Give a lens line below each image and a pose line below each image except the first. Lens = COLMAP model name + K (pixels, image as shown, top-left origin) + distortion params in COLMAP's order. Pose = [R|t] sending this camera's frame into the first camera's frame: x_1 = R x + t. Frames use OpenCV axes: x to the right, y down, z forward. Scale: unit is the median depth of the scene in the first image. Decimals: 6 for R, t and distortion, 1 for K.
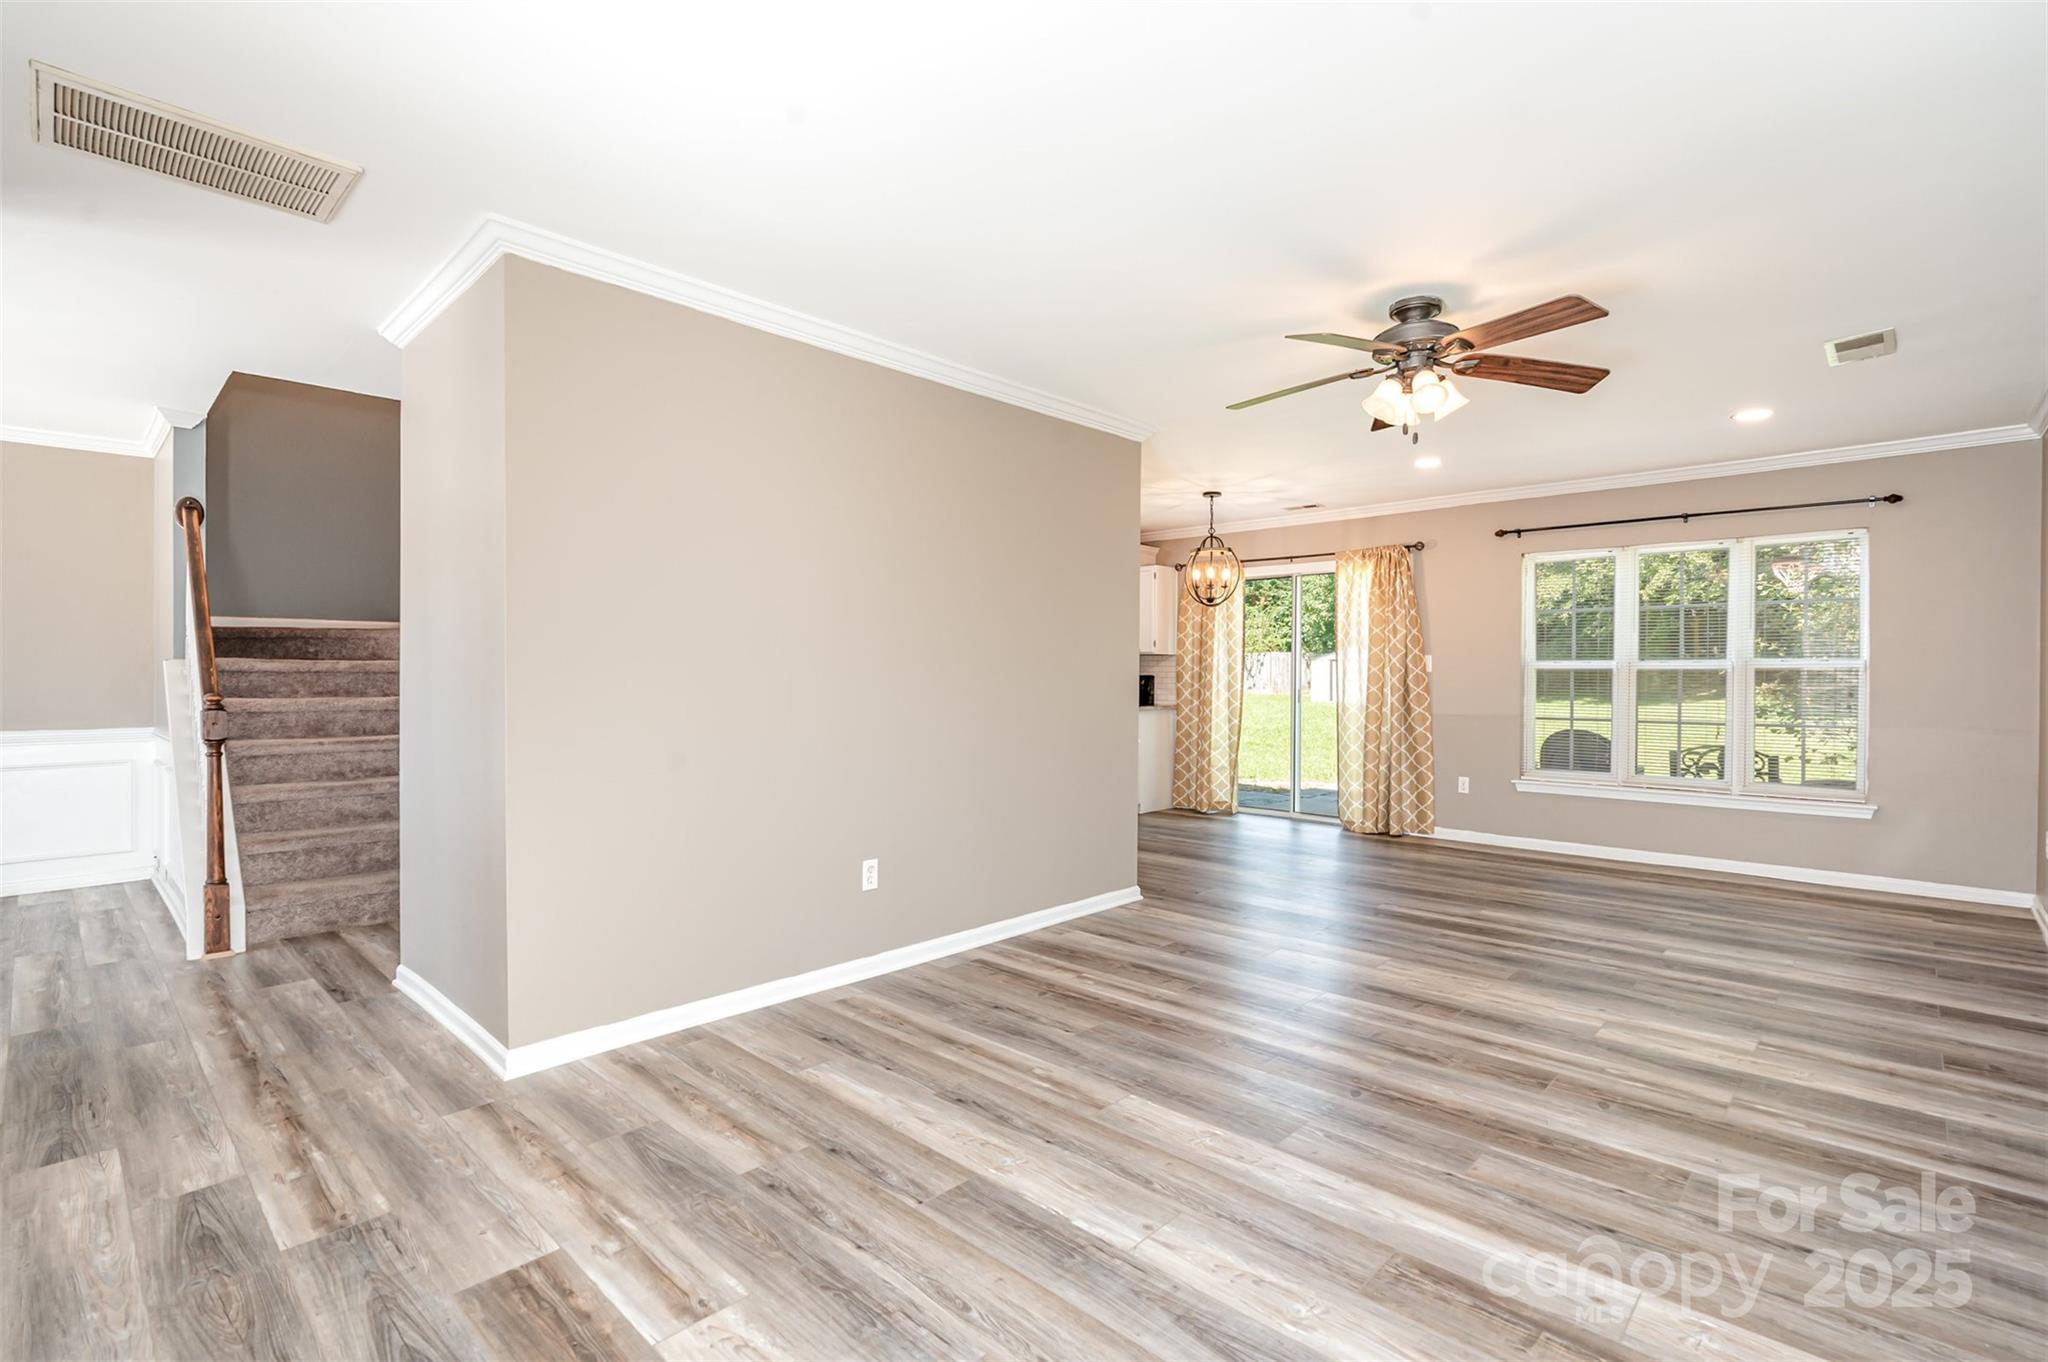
lens RADIAL K [[941.5, 0, 1031.8], [0, 941.5, 683.2], [0, 0, 1]] dist [-0.007088, 0.001449]
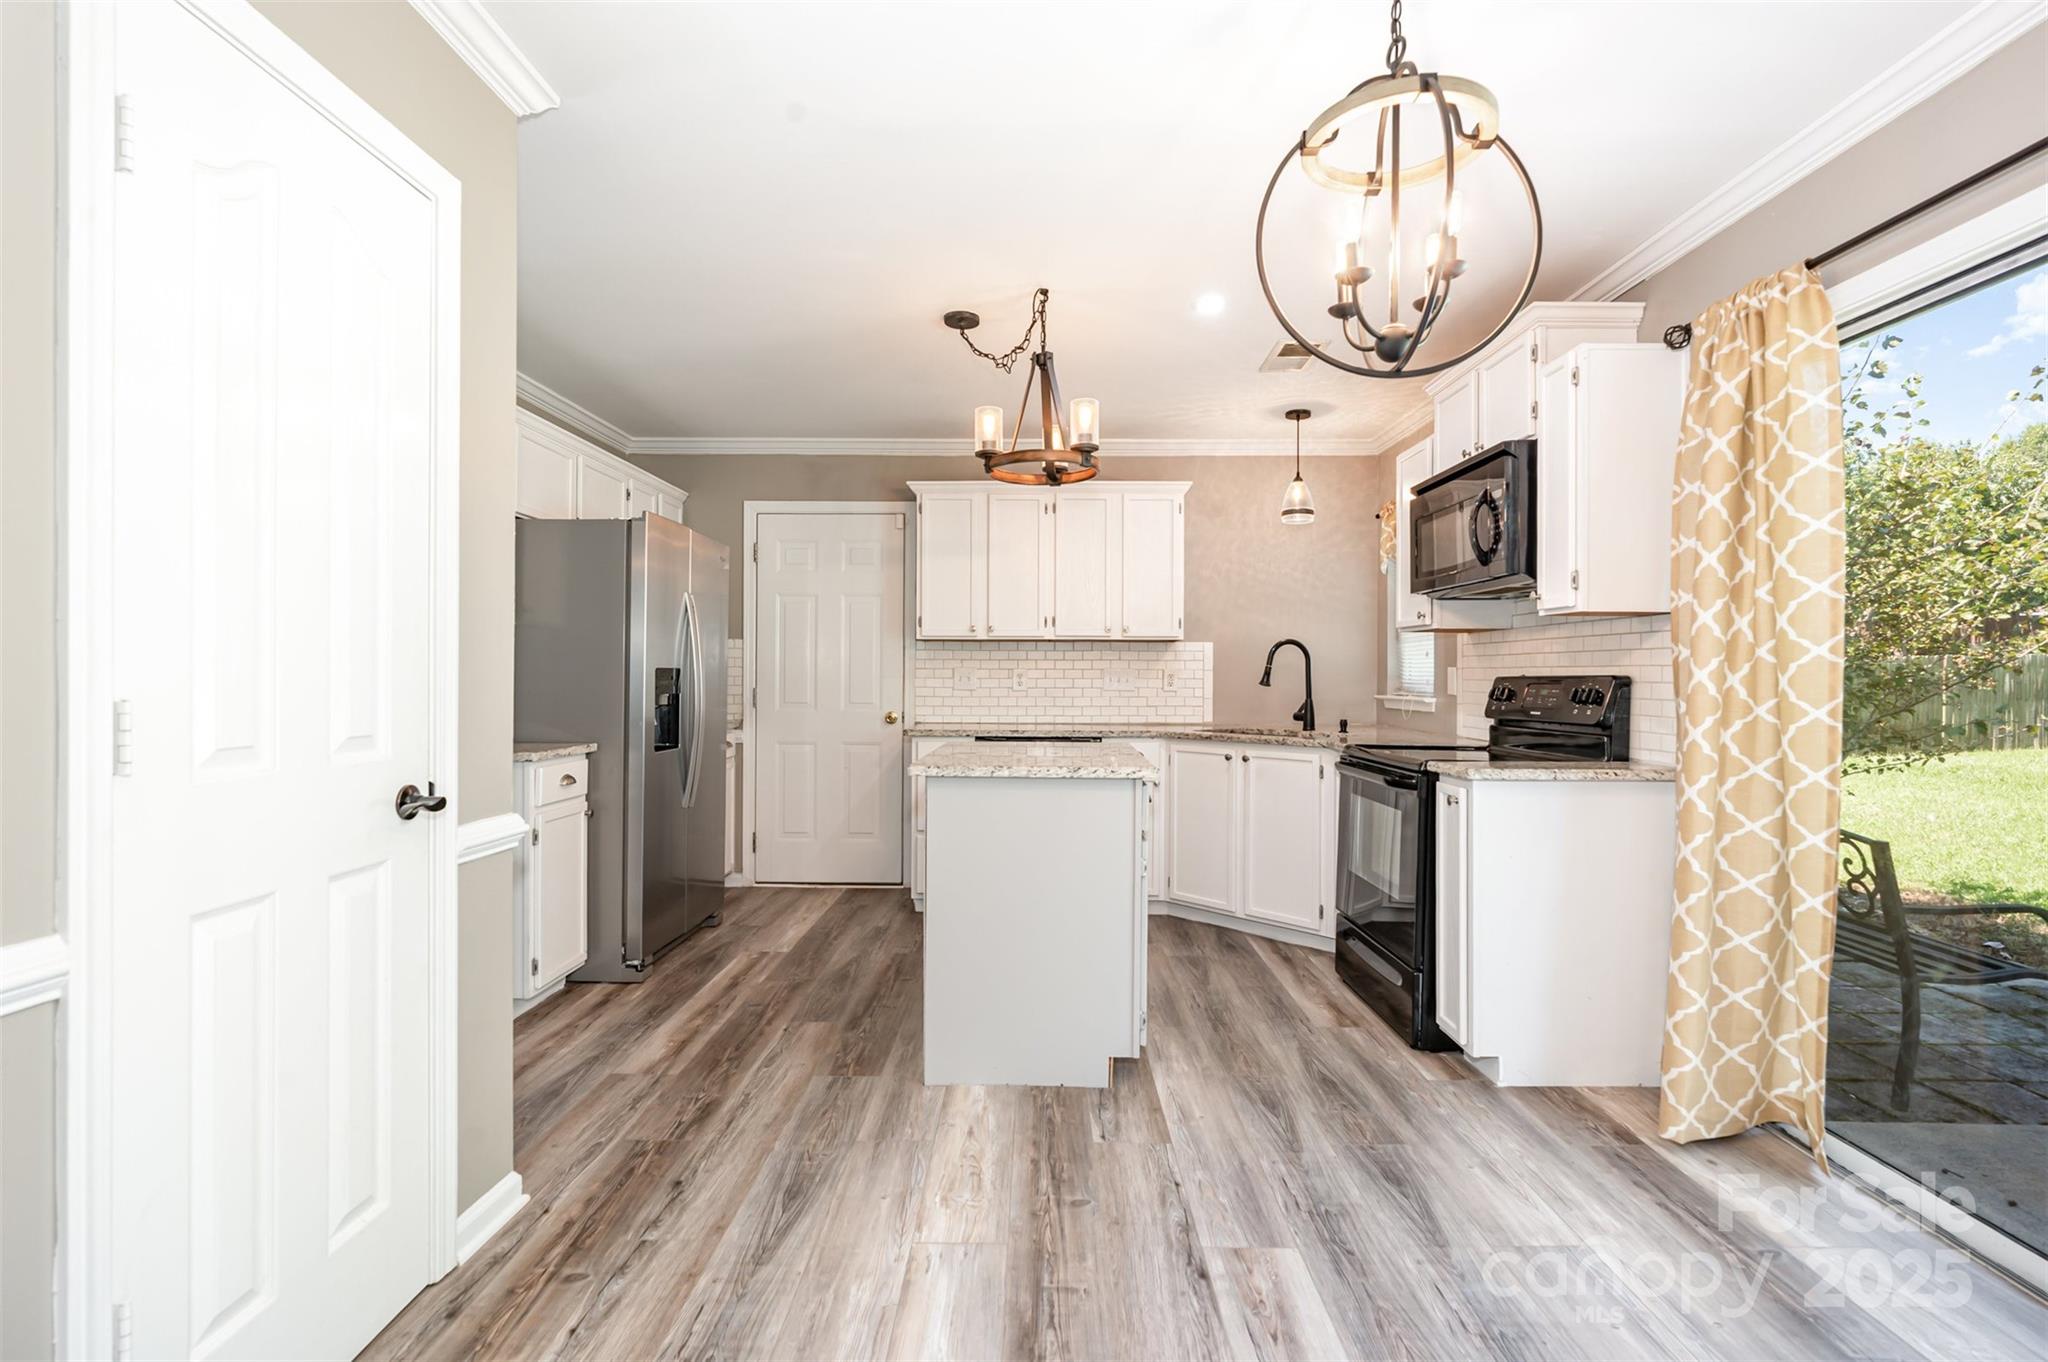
lens RADIAL K [[944.8, 0, 1031.9], [0, 944.8, 675.3], [0, 0, 1]] dist [-0.004406, 0.000030]
pose [[0.678120, -0.003391, -0.734943, 0.547463], [-0.004585, 0.999950, -0.008845, -0.008939], [0.734937, 0.009368, 0.678071, 1.416734]]
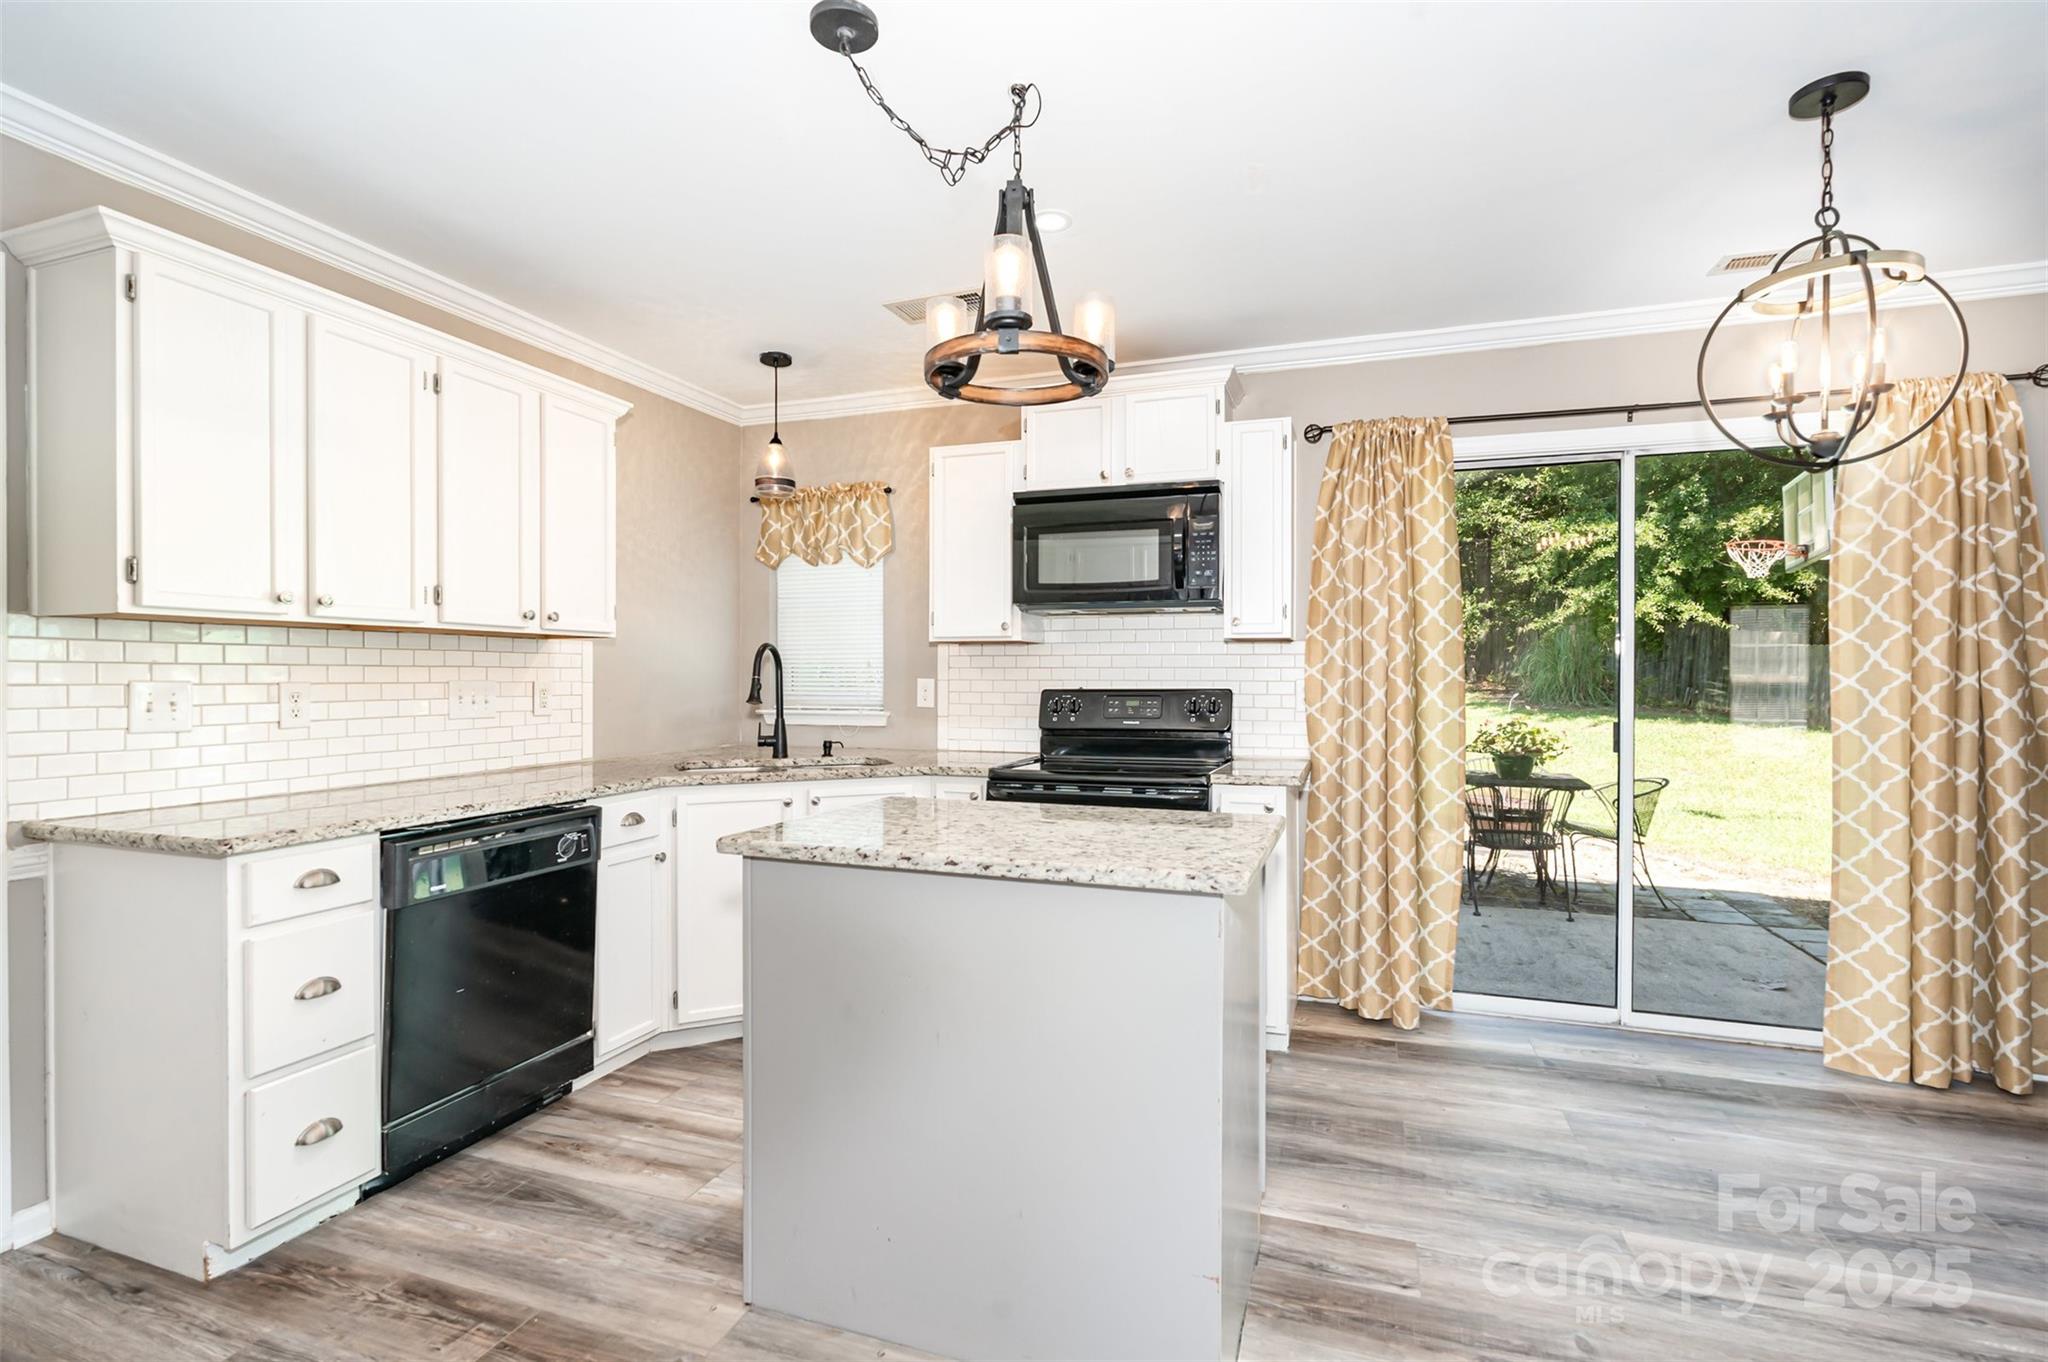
lens RADIAL K [[941.5, 0, 1031.8], [0, 941.5, 683.2], [0, 0, 1]] dist [-0.007088, 0.001449]
pose [[0.914232, -0.008120, 0.405111, -0.295477], [0.007317, 0.999967, 0.003530, -0.029465], [-0.405126, -0.000263, 0.914261, 1.512315]]
